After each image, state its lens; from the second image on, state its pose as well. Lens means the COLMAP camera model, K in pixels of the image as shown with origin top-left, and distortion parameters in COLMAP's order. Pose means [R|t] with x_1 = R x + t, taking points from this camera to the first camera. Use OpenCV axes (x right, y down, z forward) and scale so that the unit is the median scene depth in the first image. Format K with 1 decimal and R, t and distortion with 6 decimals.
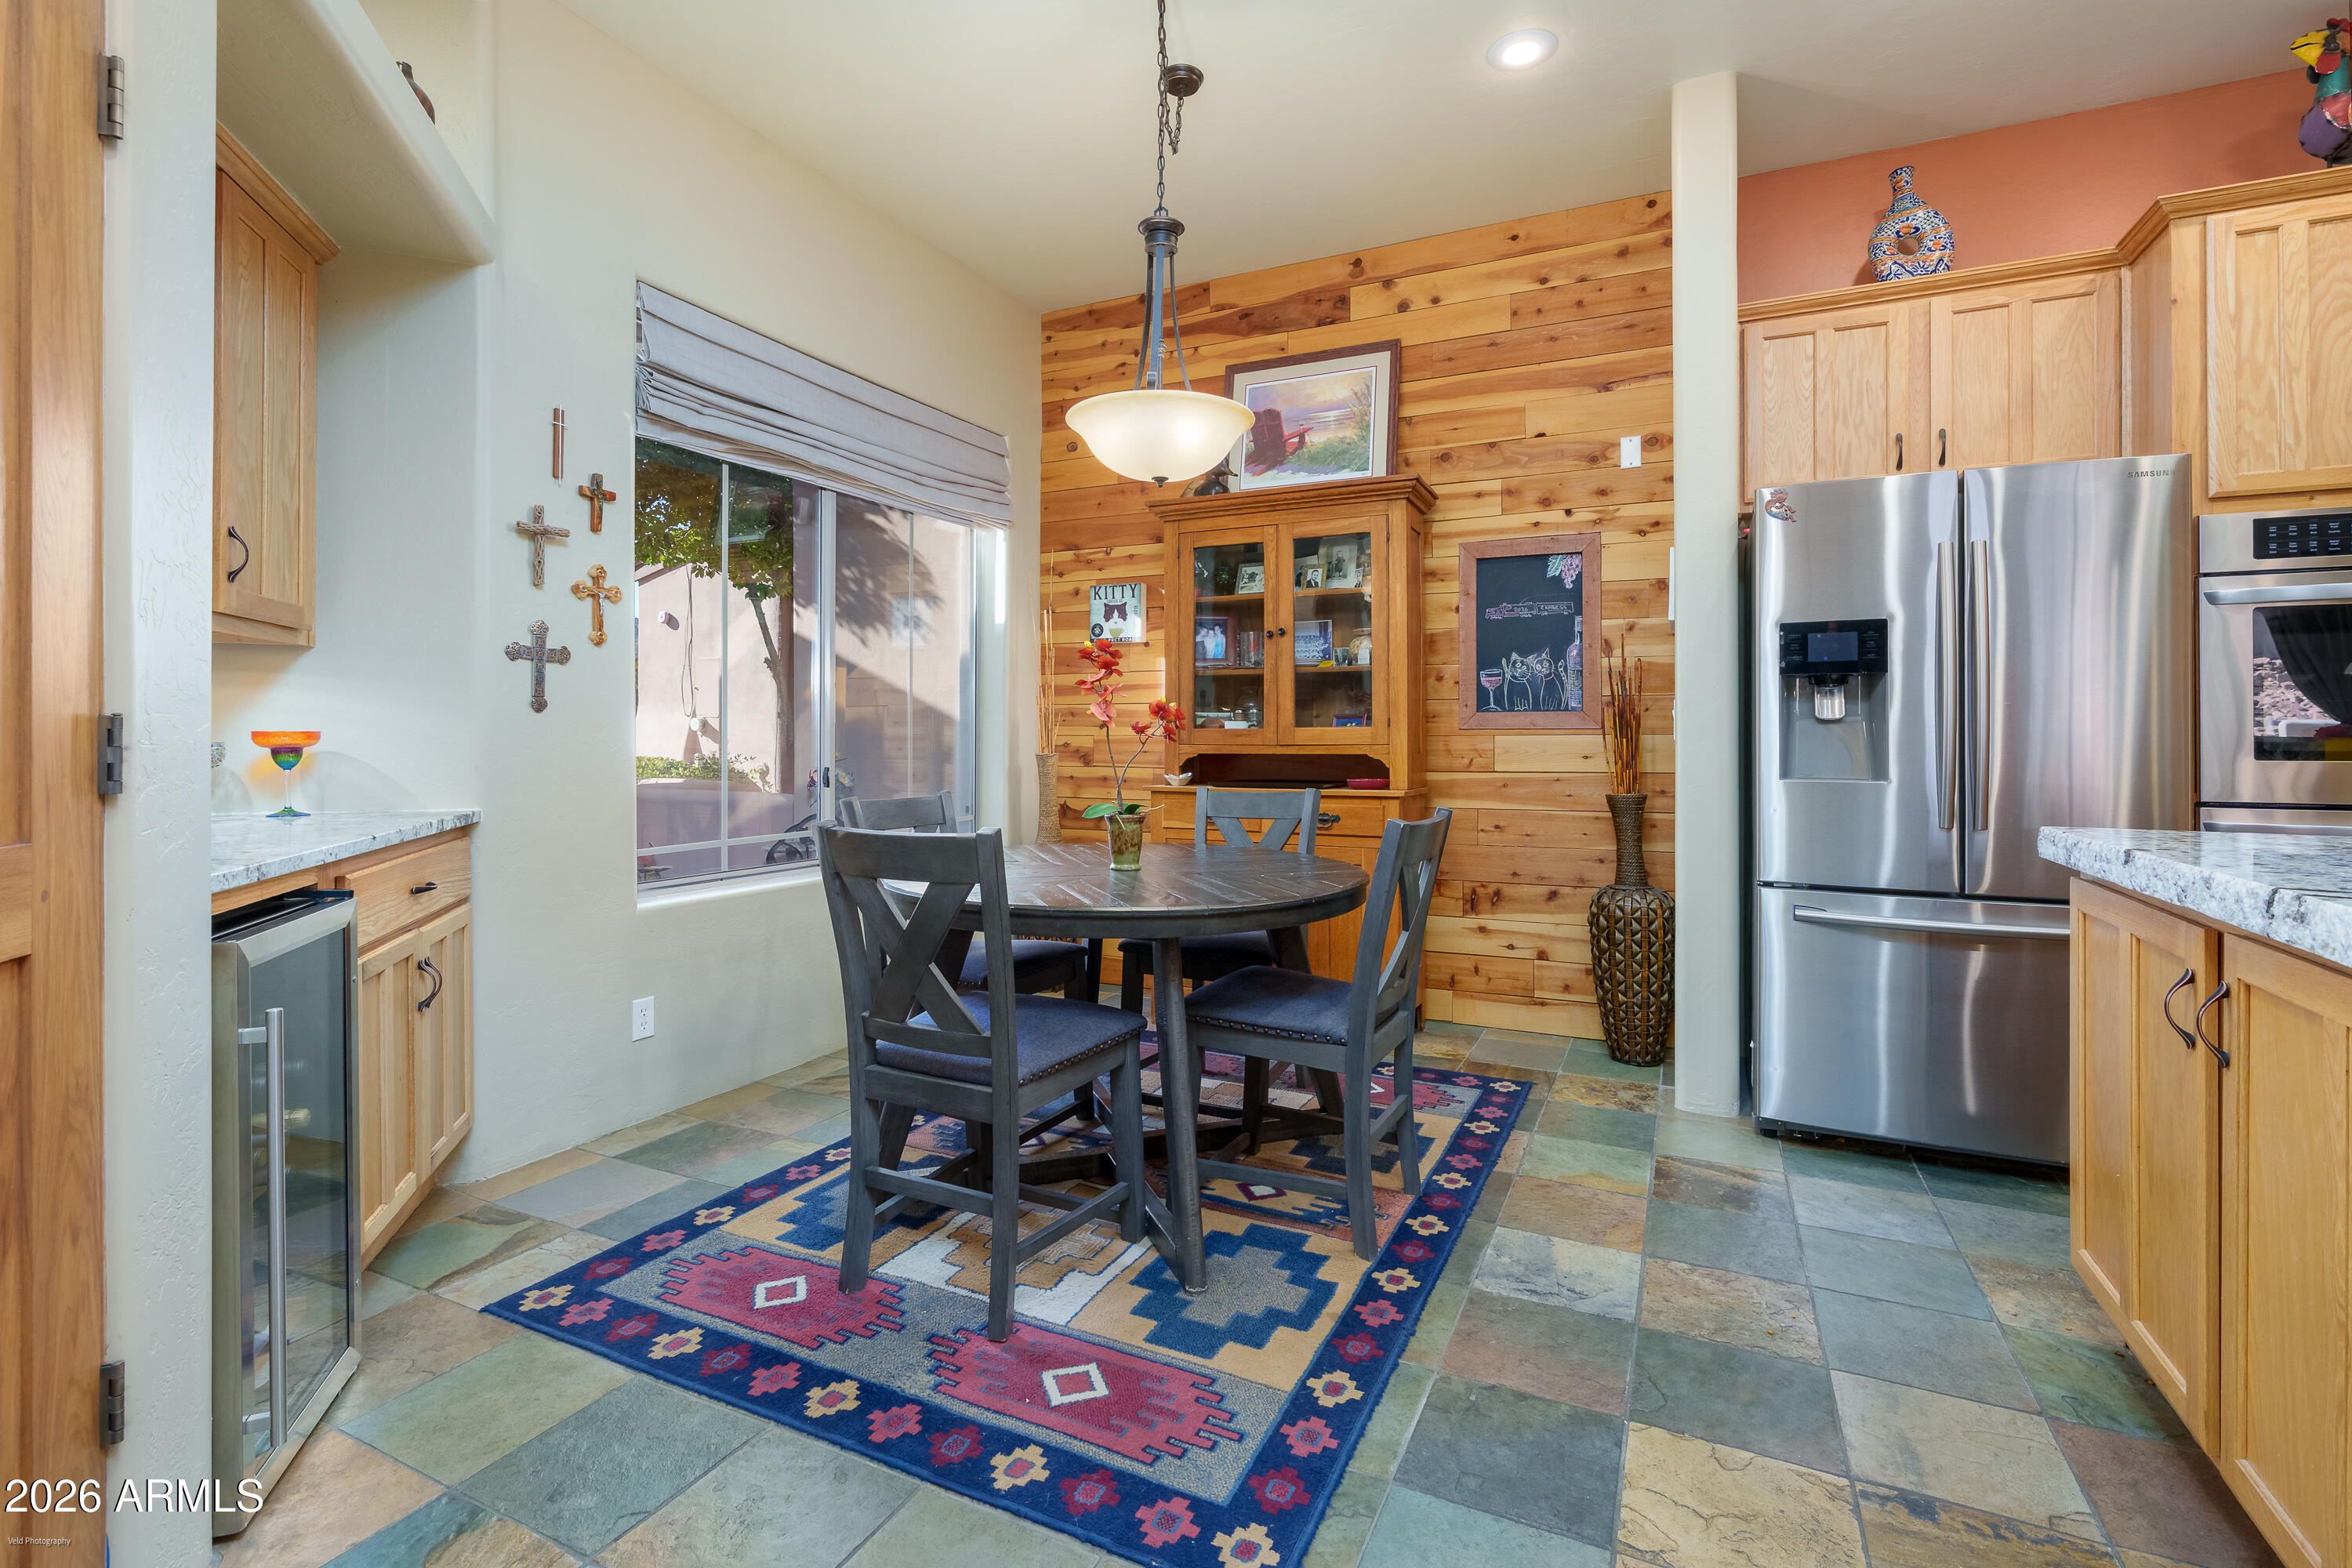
lens RADIAL K [[1084.5, 0, 1154.4], [0, 1084.5, 721.6], [0, 0, 1]] dist [-0.010881, 0.004330]
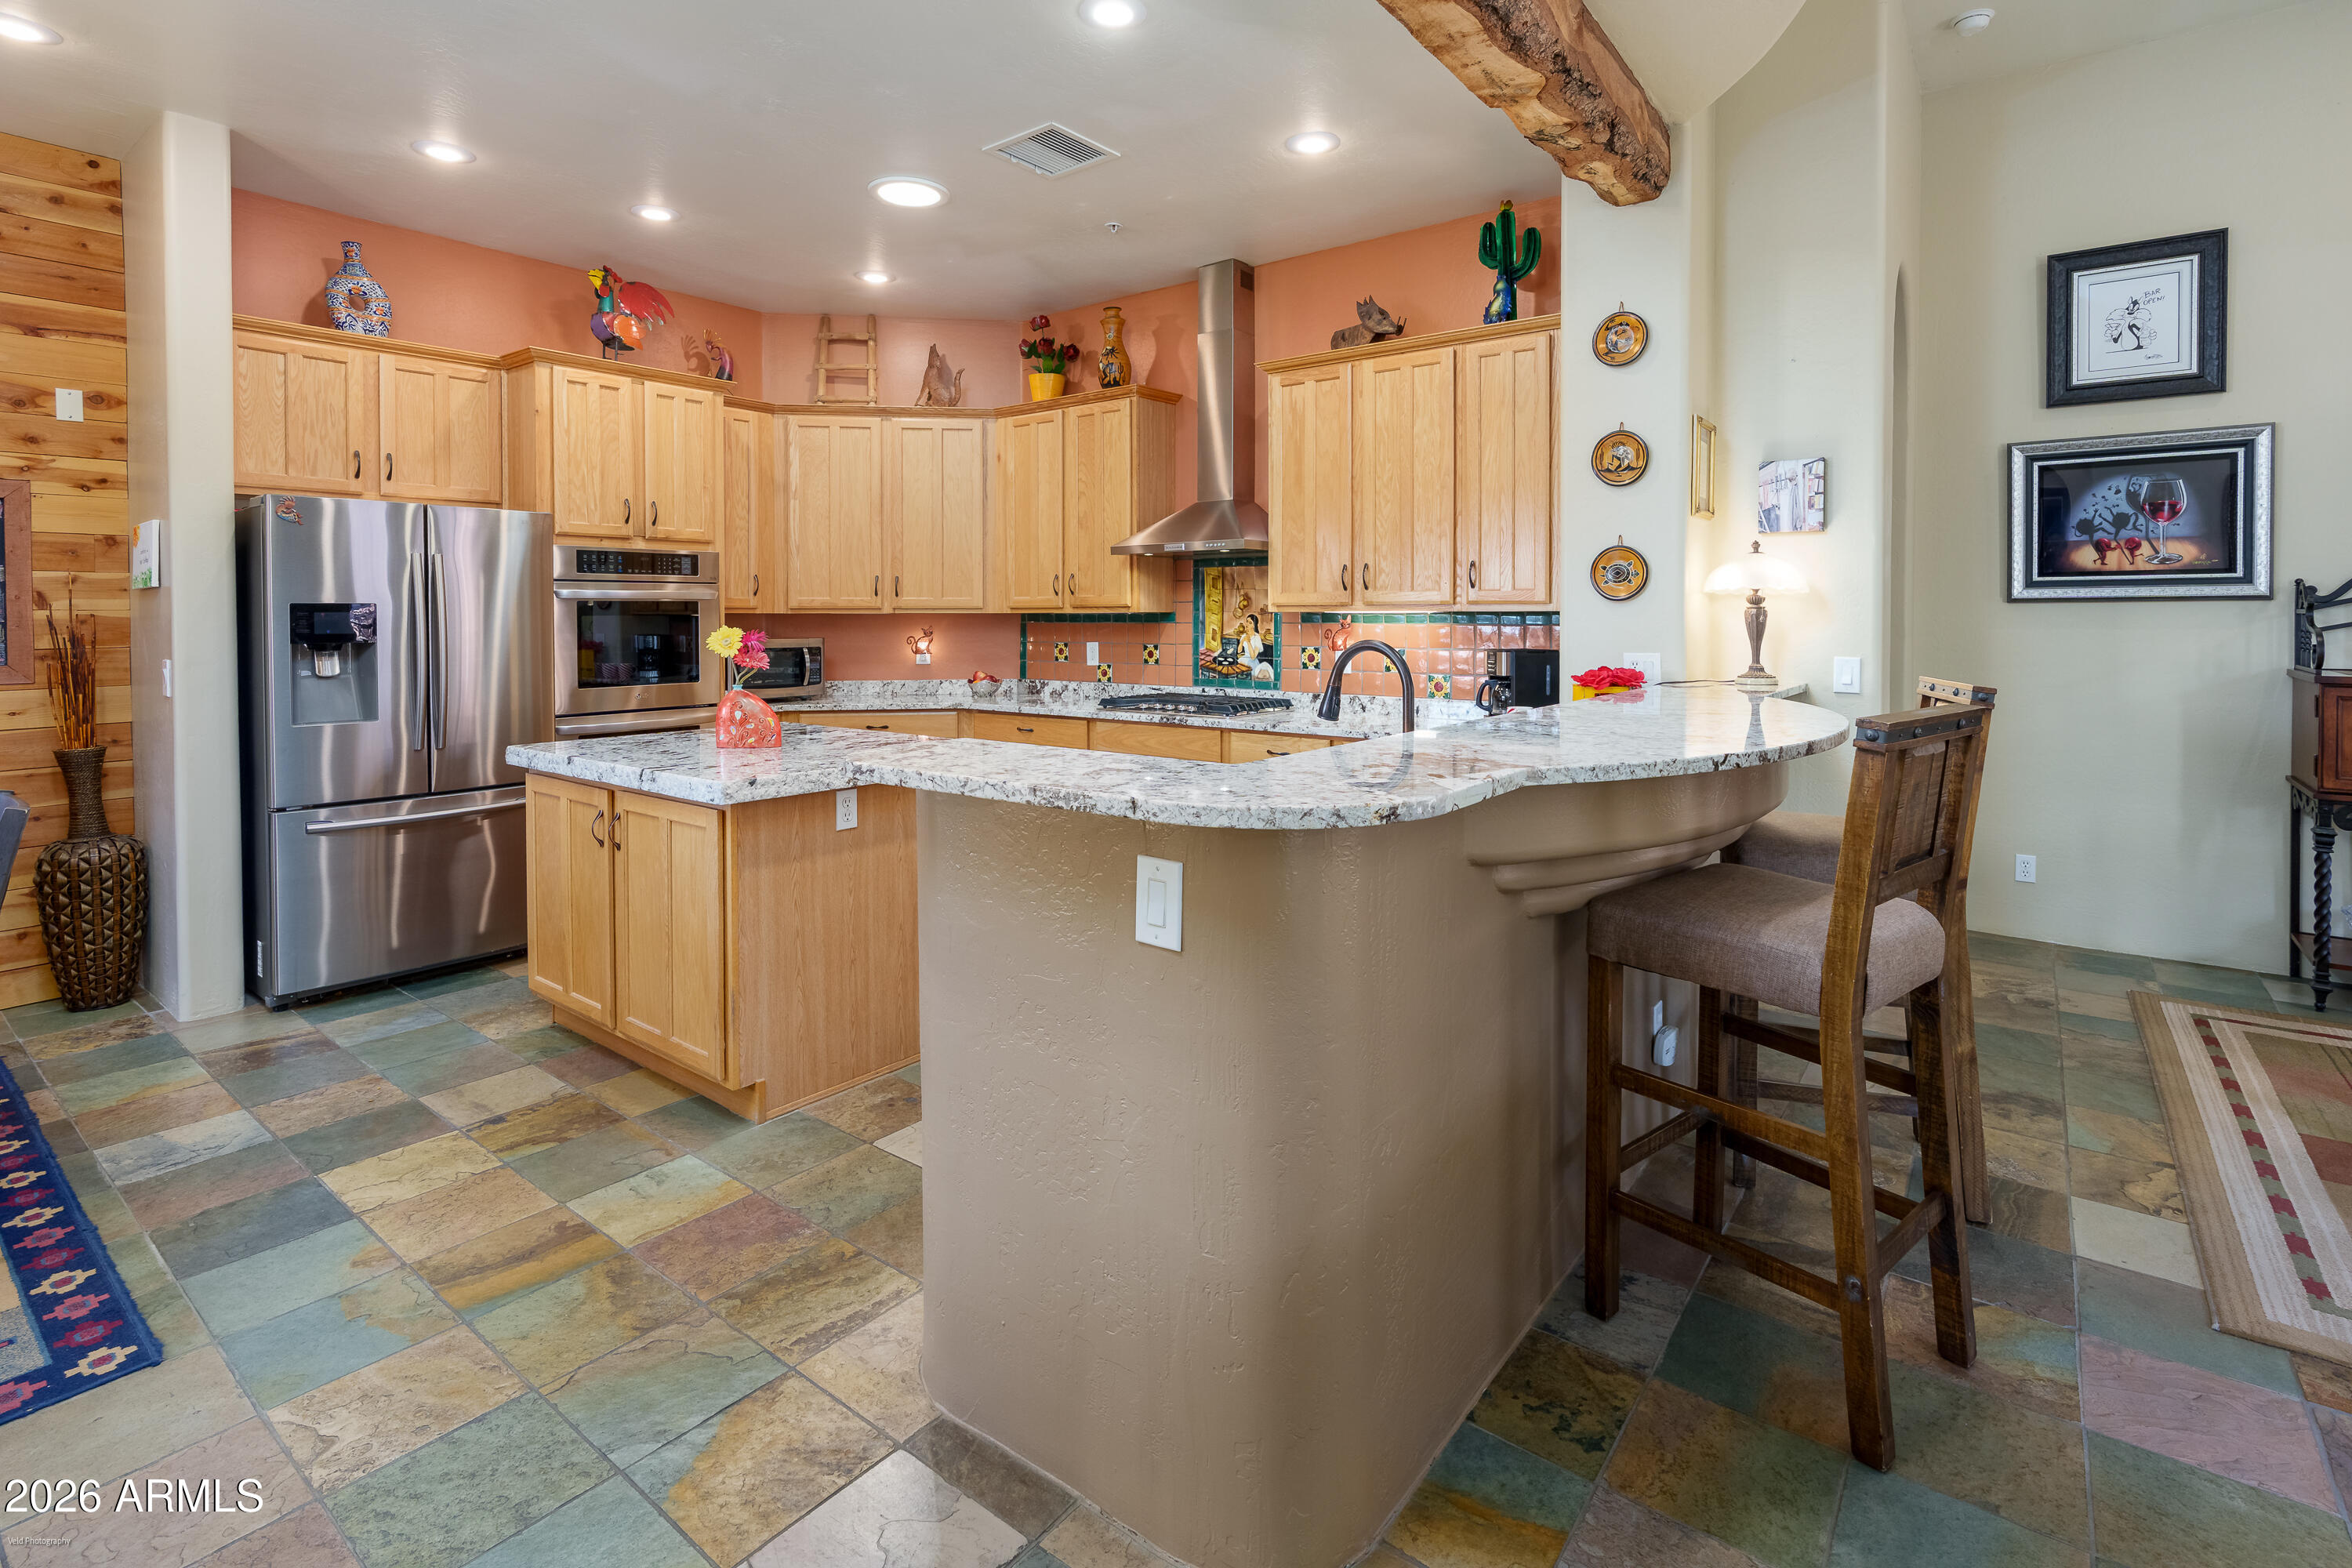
lens RADIAL K [[1084.5, 0, 1196.3], [0, 1084.5, 641.0], [0, 0, 1]] dist [-0.010881, 0.004330]
pose [[0.188113, -0.021533, 0.981911, -0.421287], [-0.006576, 0.999710, 0.023183, -0.075119], [-0.982125, -0.010818, 0.187917, -0.256232]]
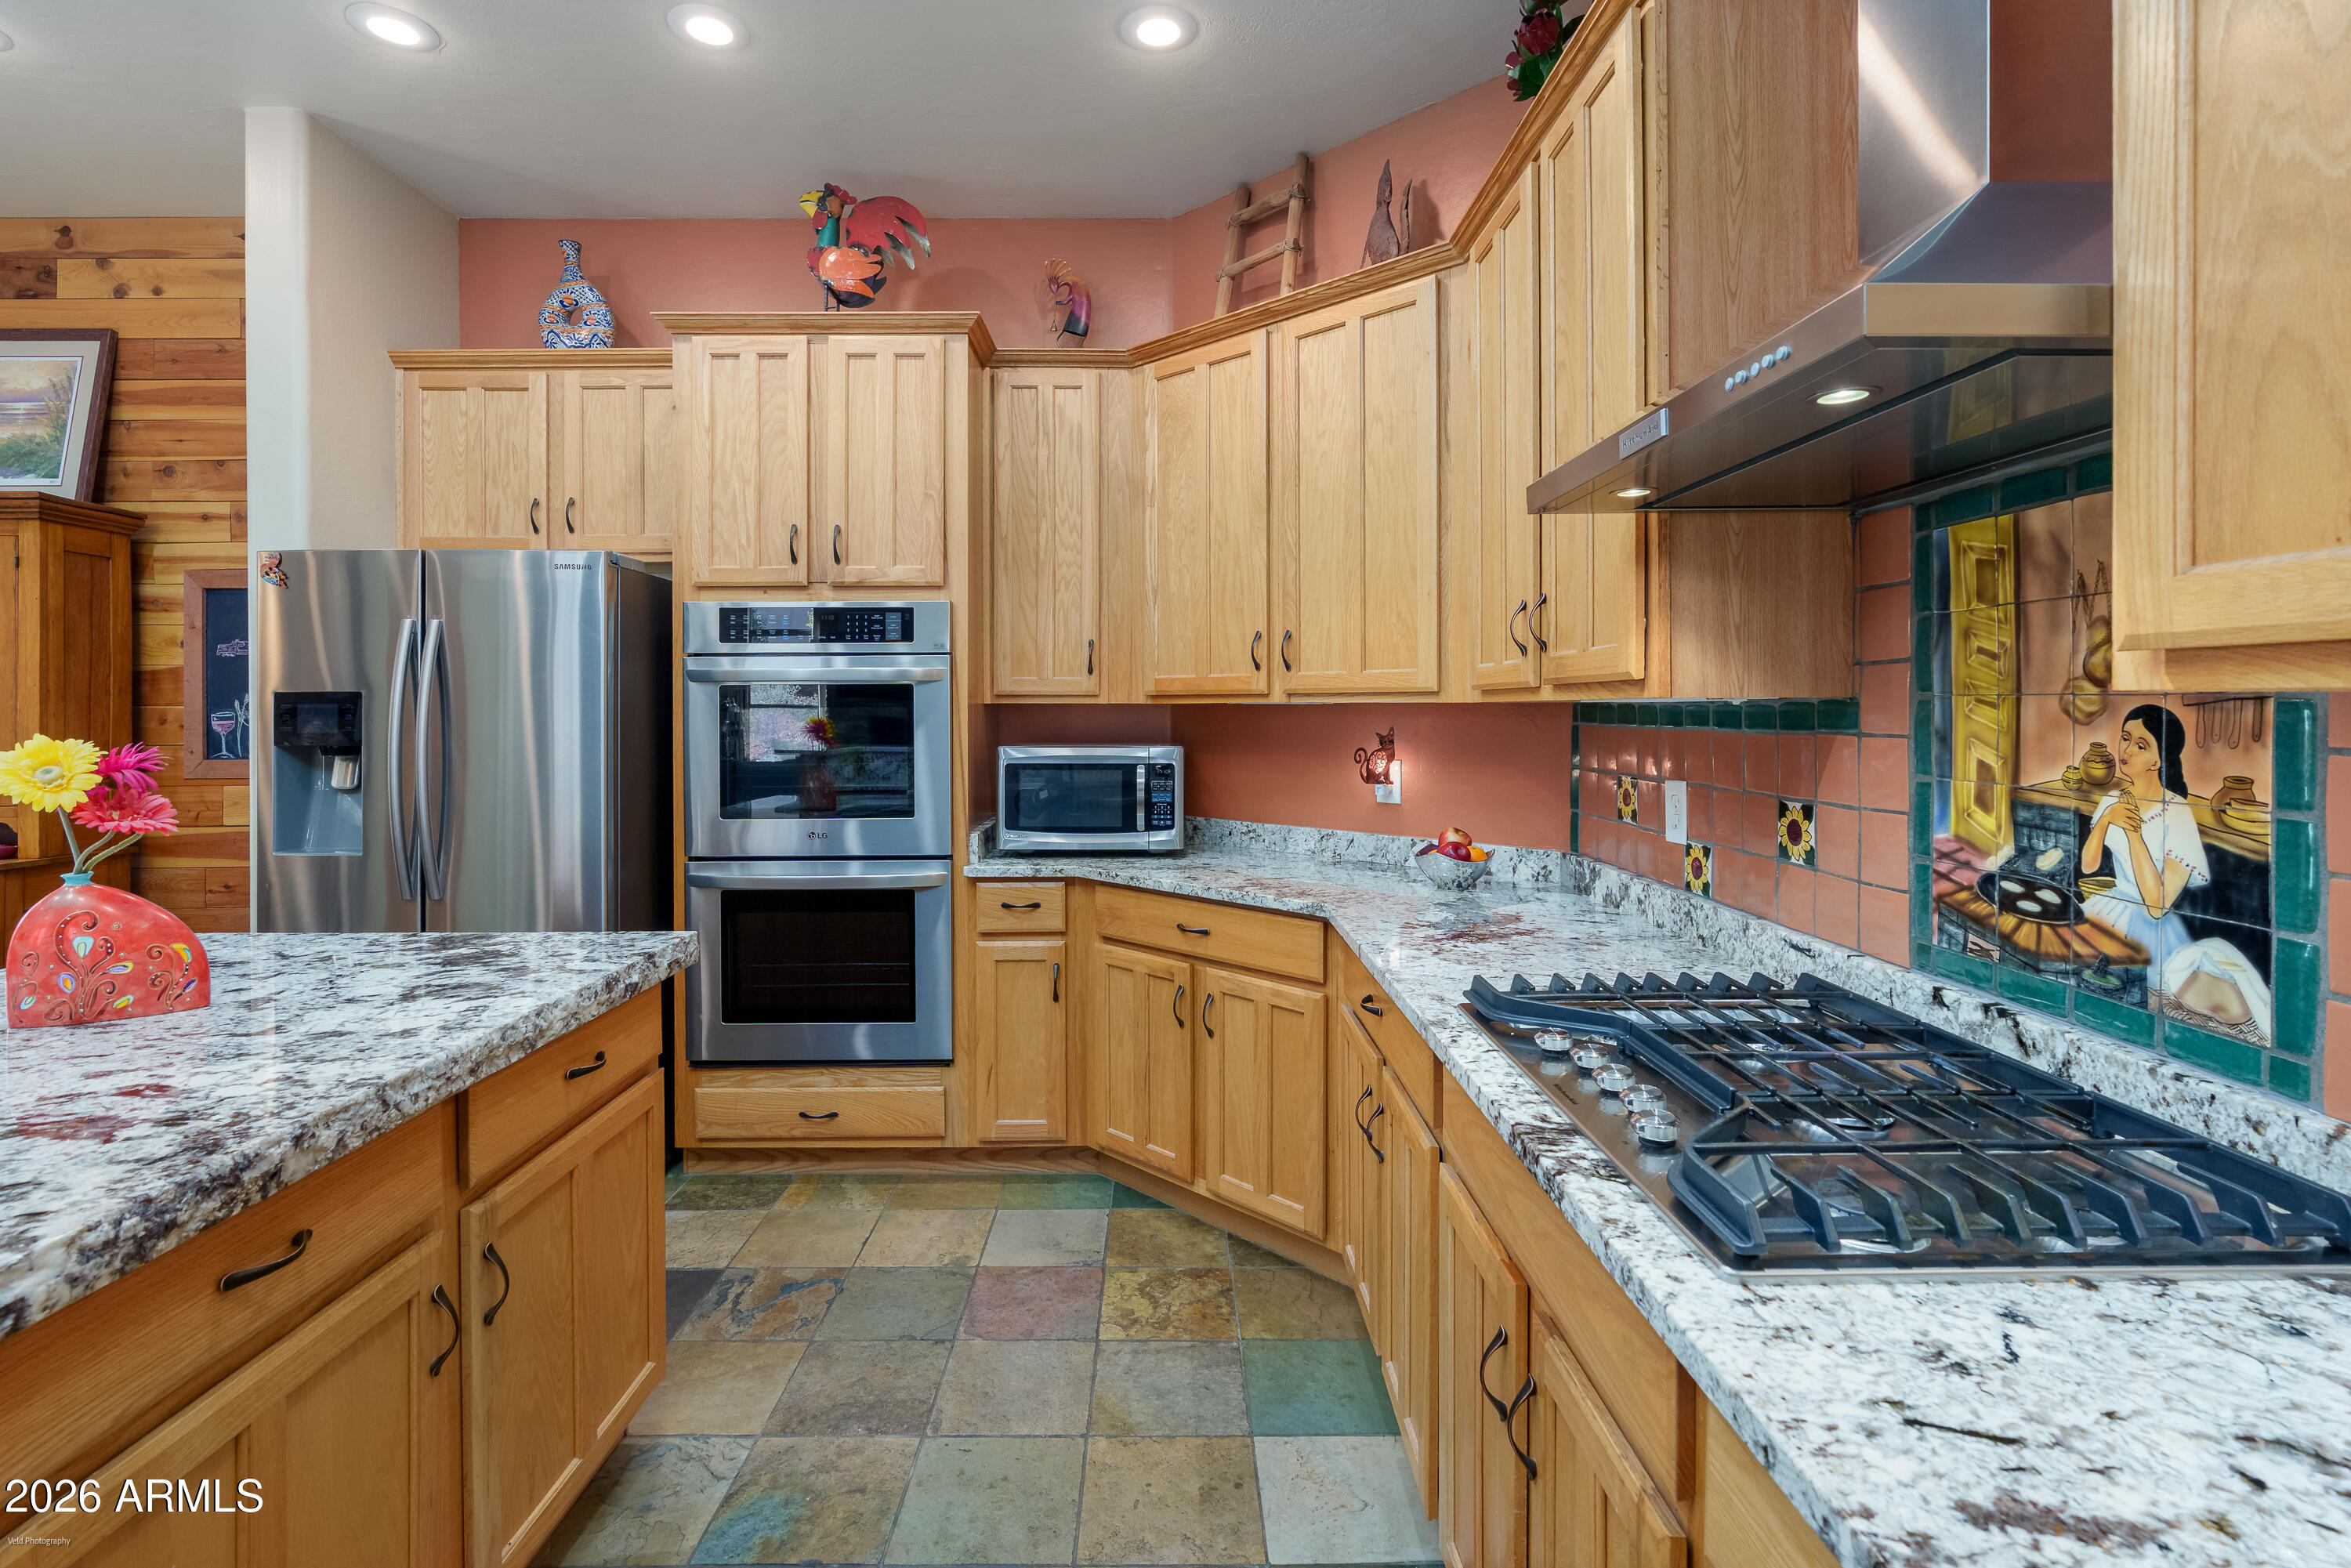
lens RADIAL K [[1084.0, 0, 1163.9], [0, 1084.0, 714.4], [0, 0, 1]] dist [-0.010881, 0.004330]
pose [[0.896158, -0.002203, 0.443730, 0.792430], [-0.004087, 0.999904, 0.013219, -0.078675], [-0.443717, -0.013660, 0.896063, -0.201298]]
